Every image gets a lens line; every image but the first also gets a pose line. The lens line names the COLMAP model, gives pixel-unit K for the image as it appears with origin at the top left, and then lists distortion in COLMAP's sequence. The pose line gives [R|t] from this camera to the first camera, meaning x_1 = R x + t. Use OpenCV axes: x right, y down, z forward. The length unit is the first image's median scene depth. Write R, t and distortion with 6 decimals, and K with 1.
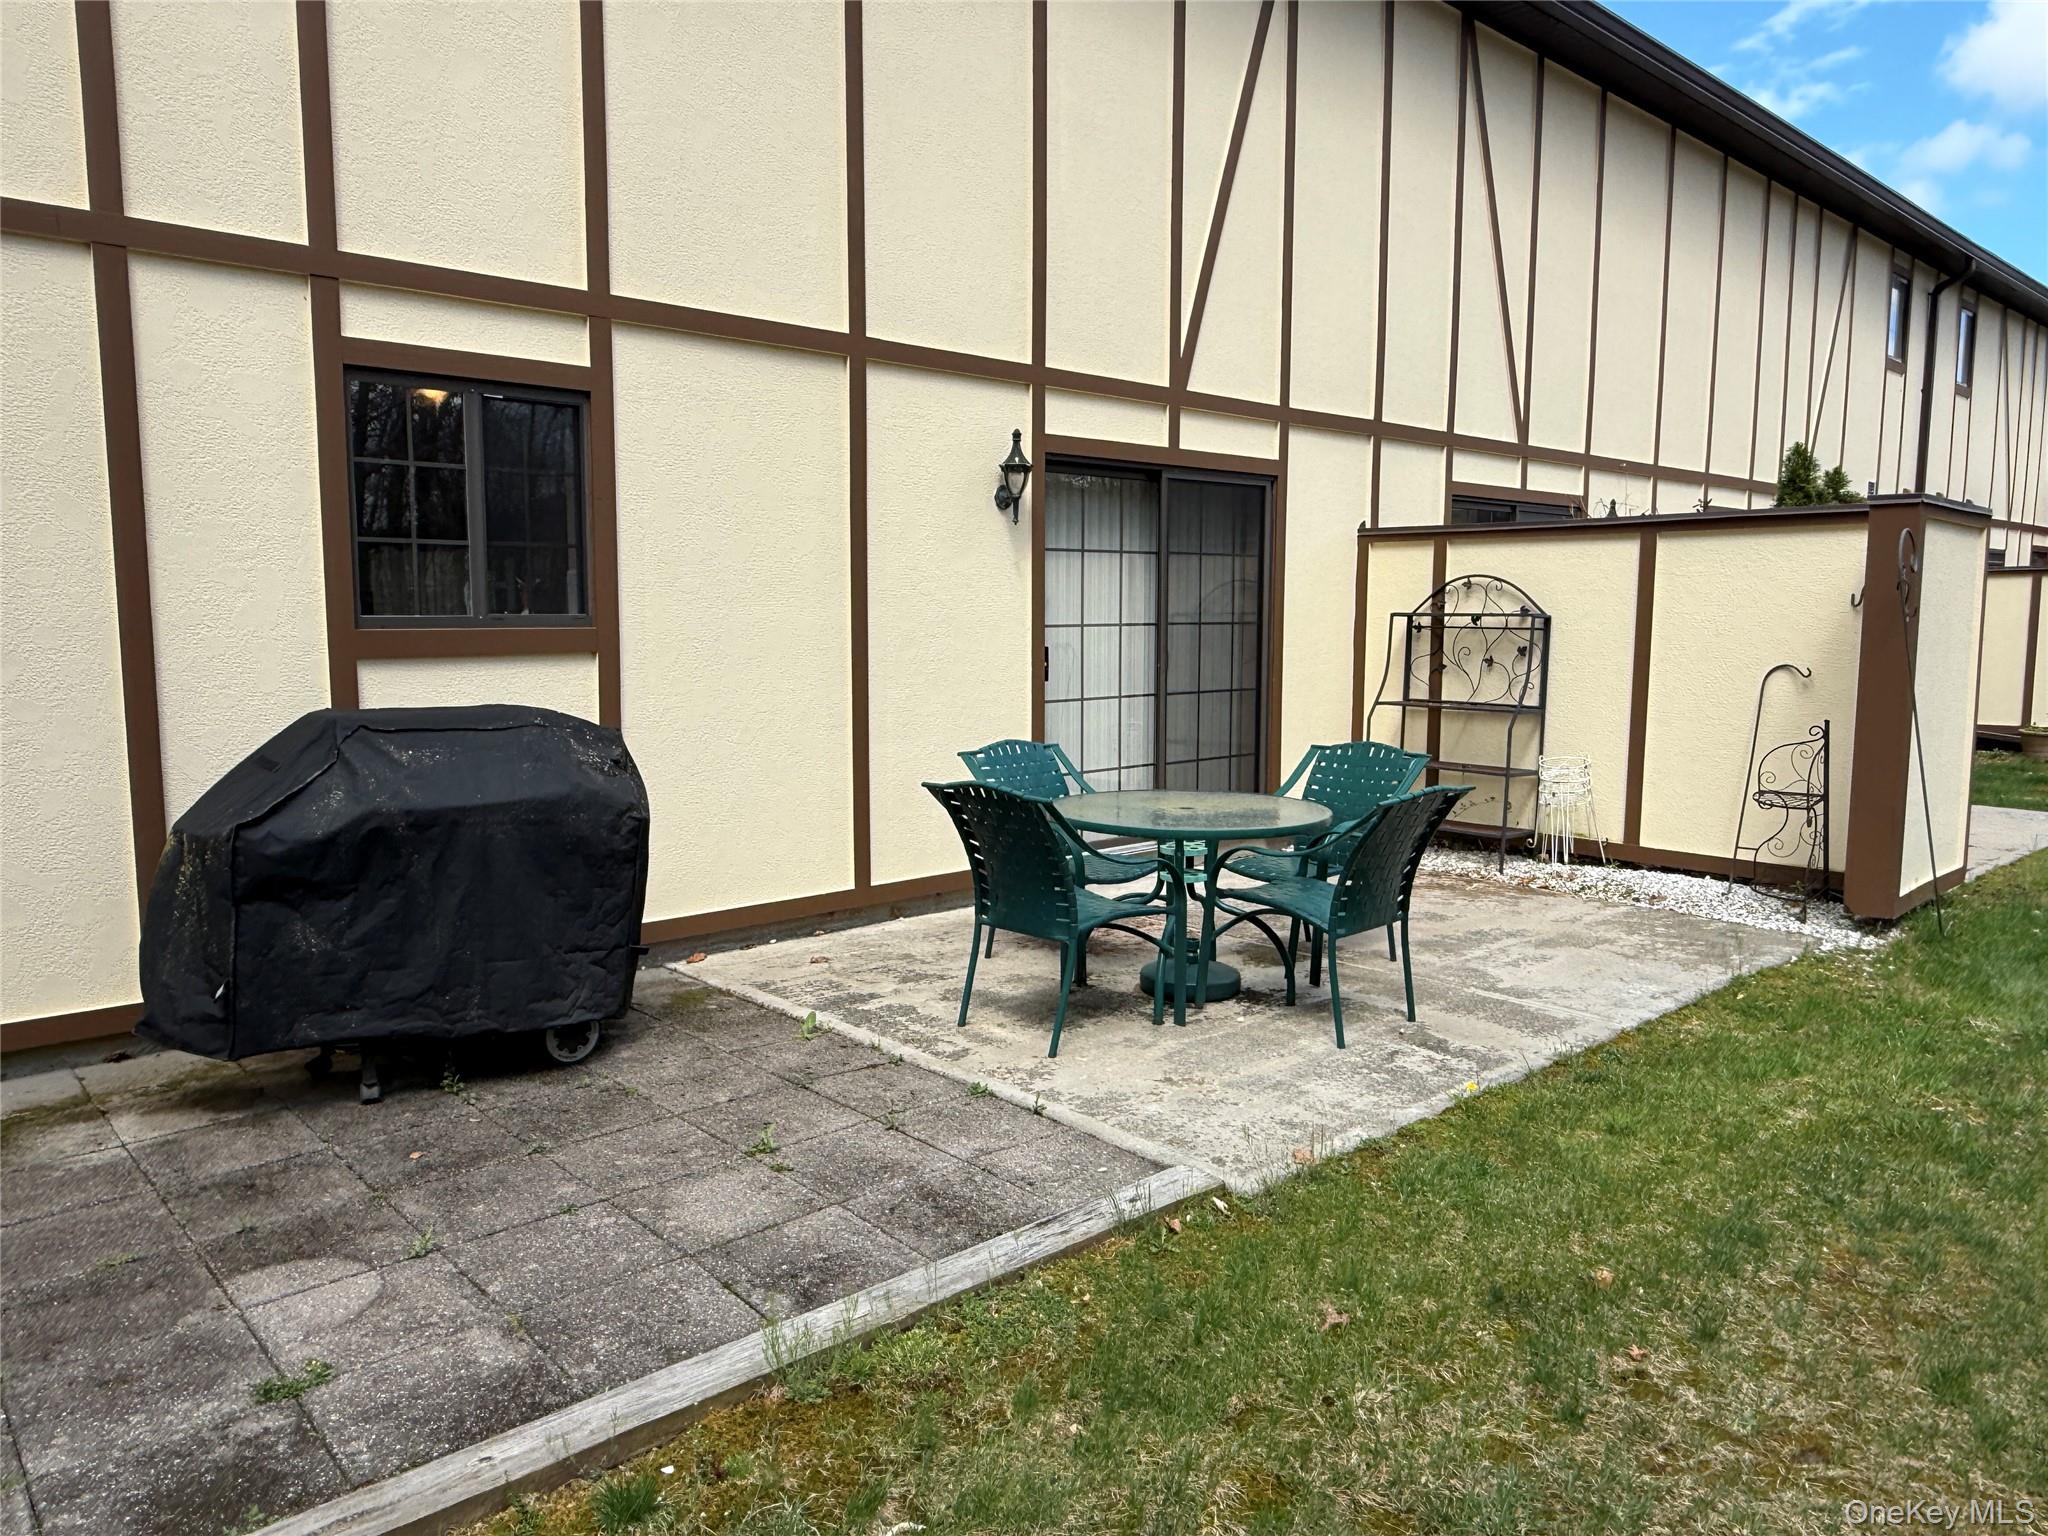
lens RADIAL K [[1381.4, 0, 1036.6], [0, 1381.4, 770.8], [0, 0, 1]] dist [-0.000331, 0.001203]
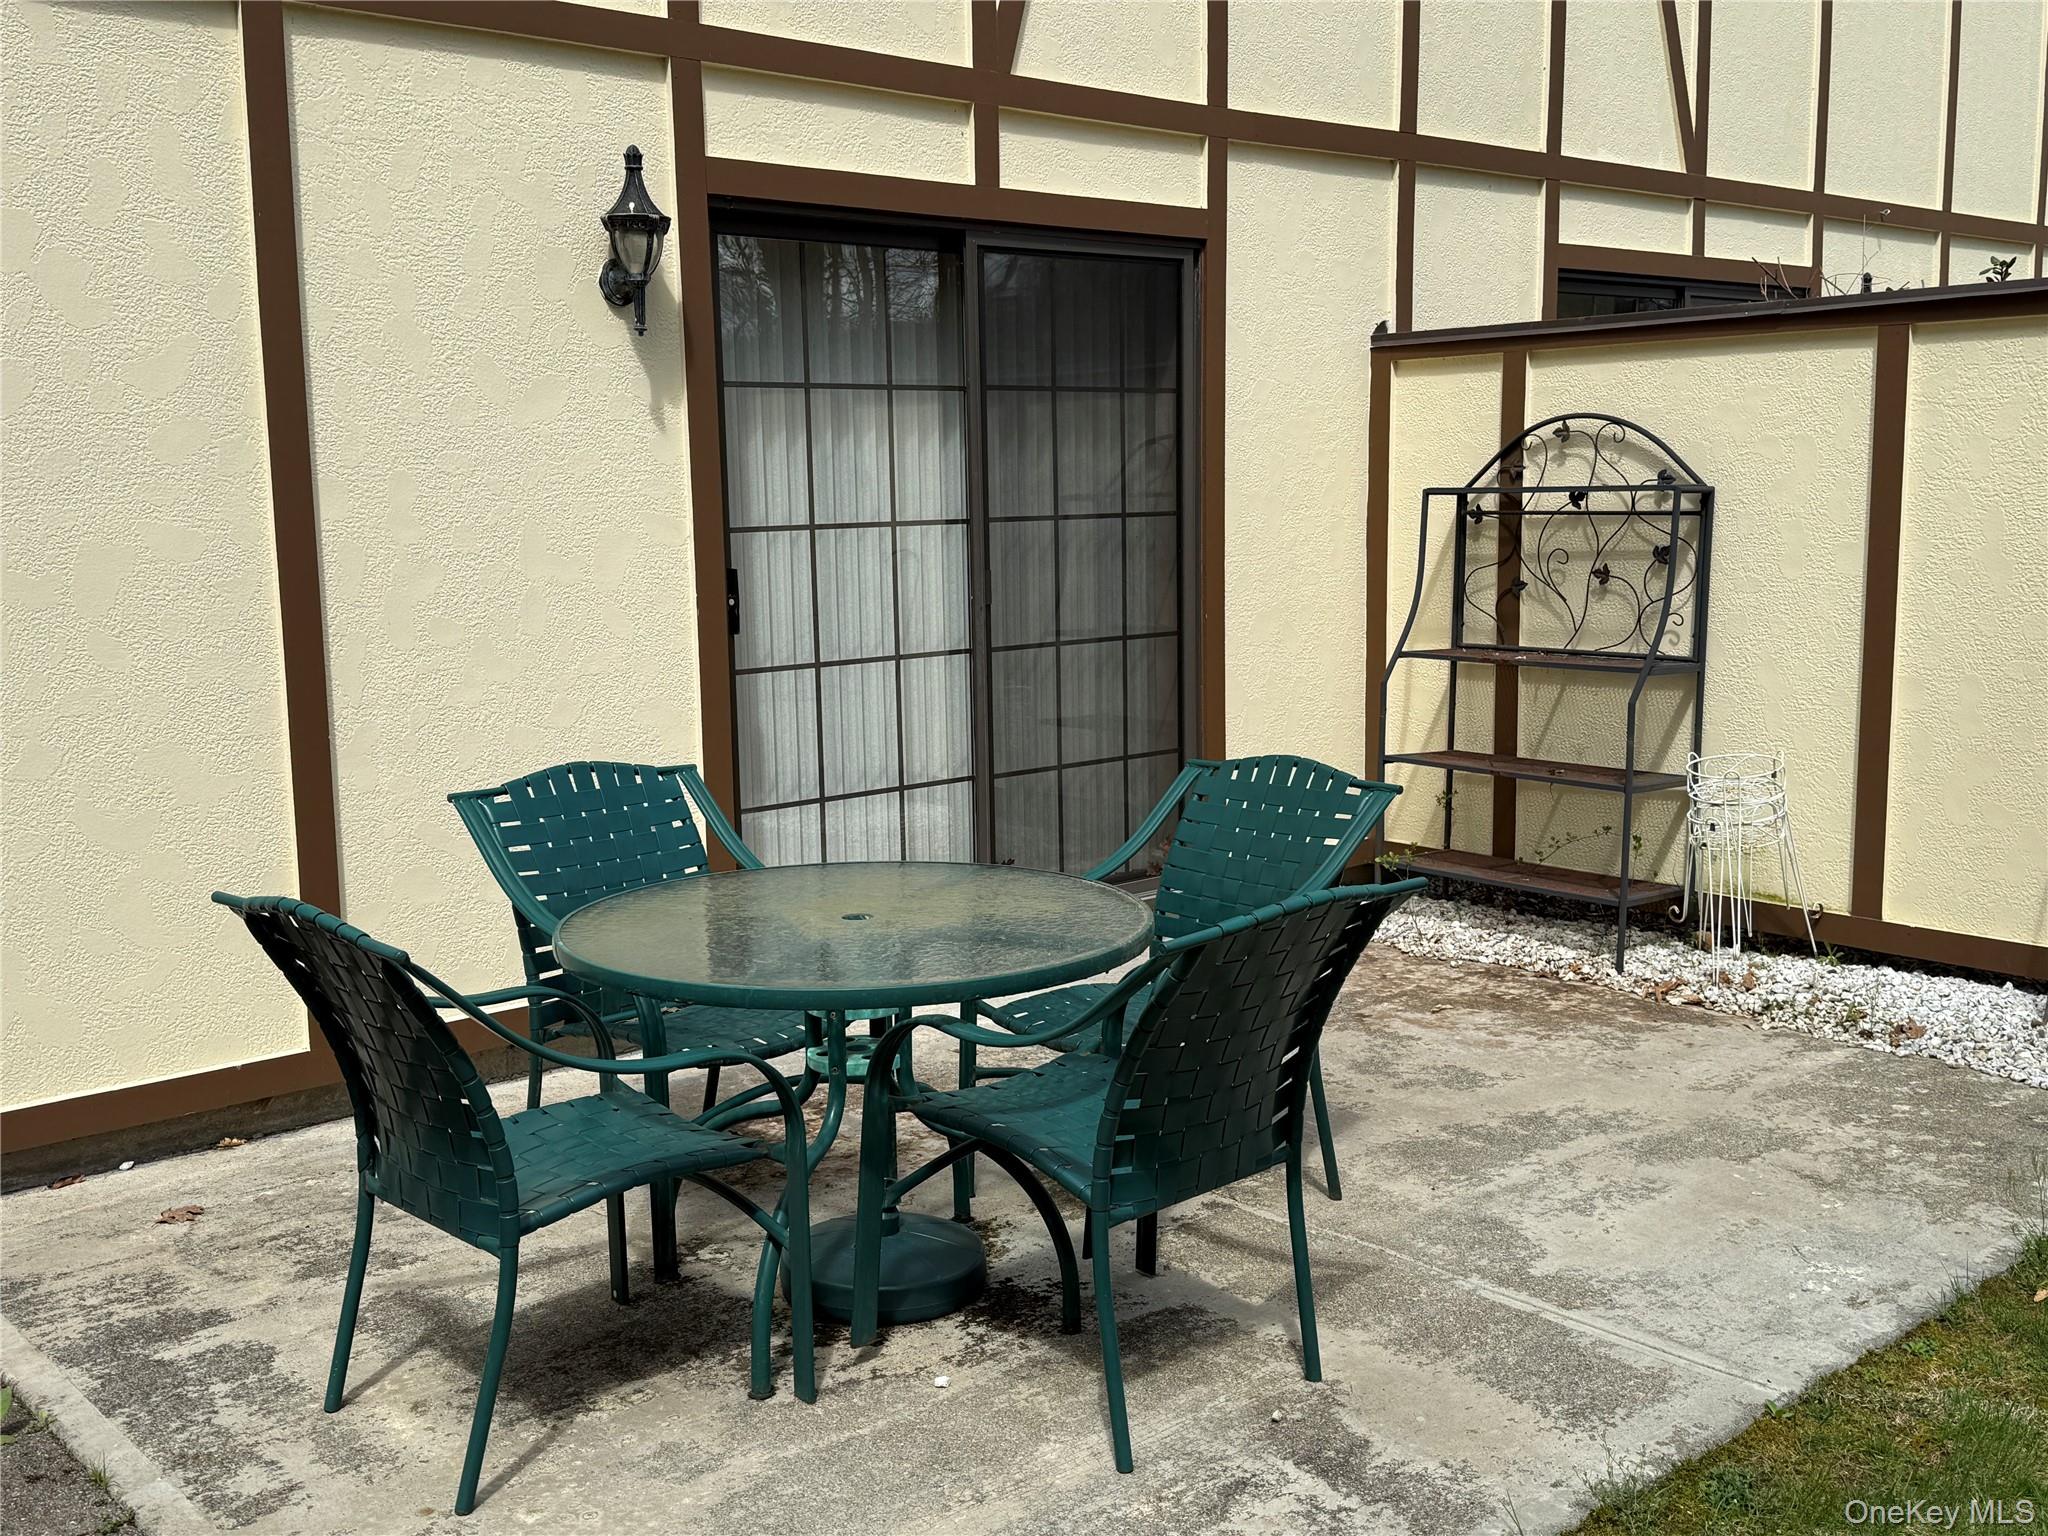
lens RADIAL K [[2017.4, 0, 1024.0], [0, 2017.4, 768.0], [0, 0, 1]] dist [0.185370, -0.409816]
pose [[0.999606, -0.015279, -0.023526, 0.140289], [0.015854, 0.999576, 0.024434, -0.031498], [0.023143, -0.024797, 0.999425, 0.226134]]
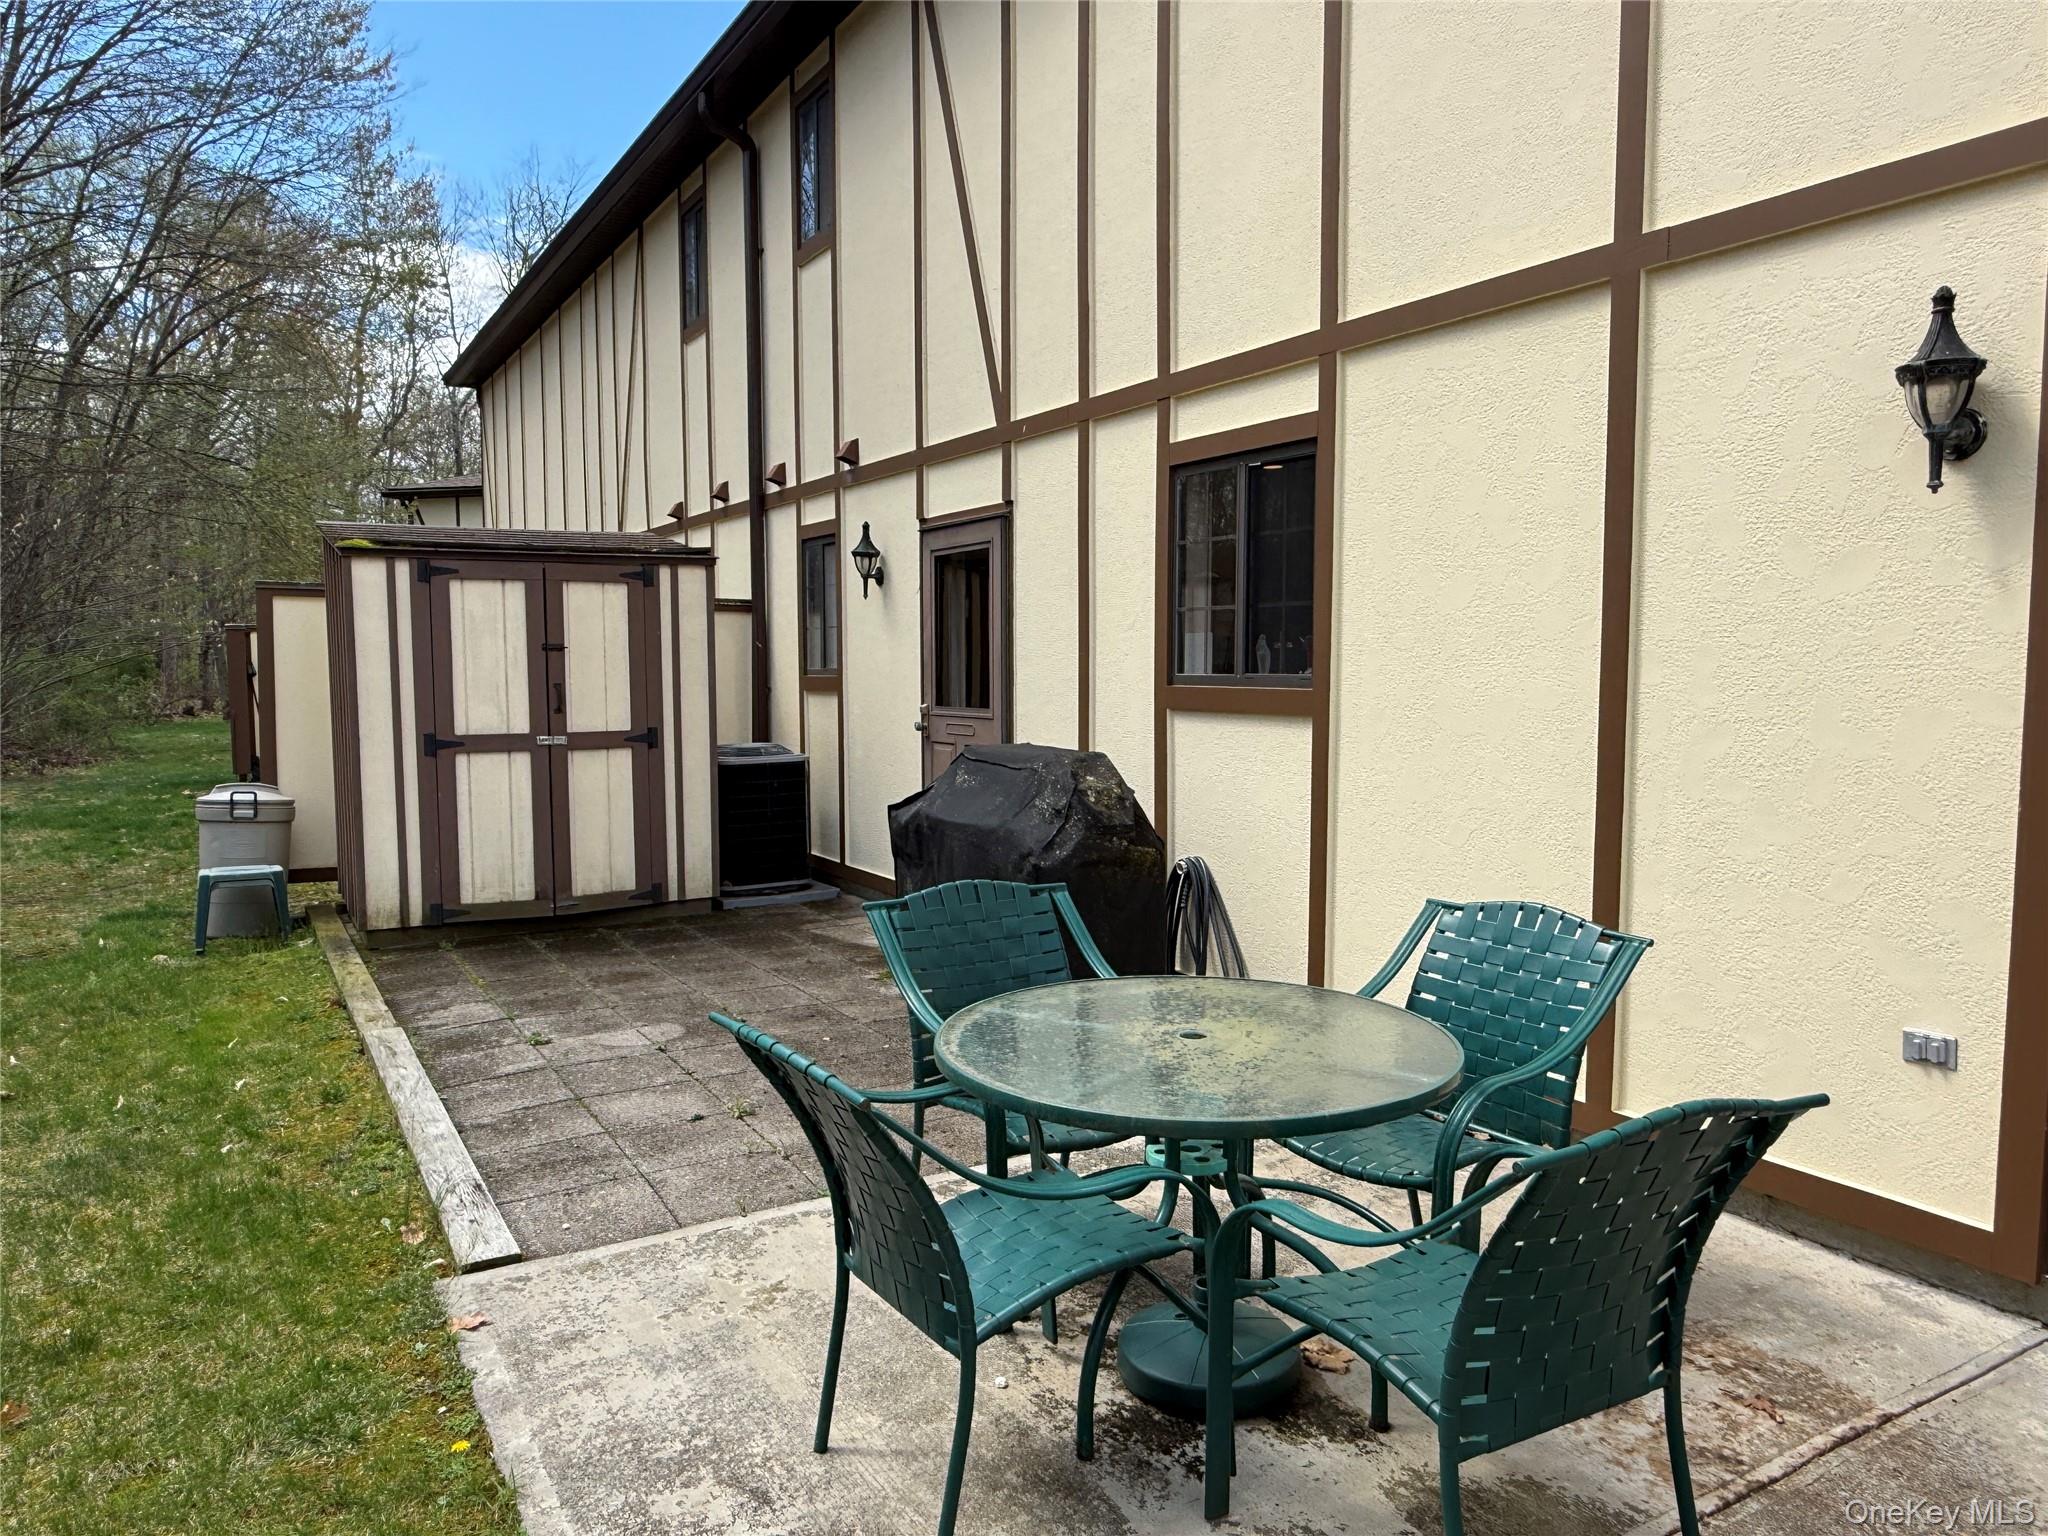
lens RADIAL K [[1406.9, 0, 1024.0], [0, 1406.9, 768.0], [0, 0, 1]] dist [-0.002145, -0.000826]
pose [[-0.216825, 0.077004, -0.973169, 0.504246], [-0.108903, 0.988754, 0.102501, -0.098923], [0.970117, 0.128206, -0.206000, 0.789103]]
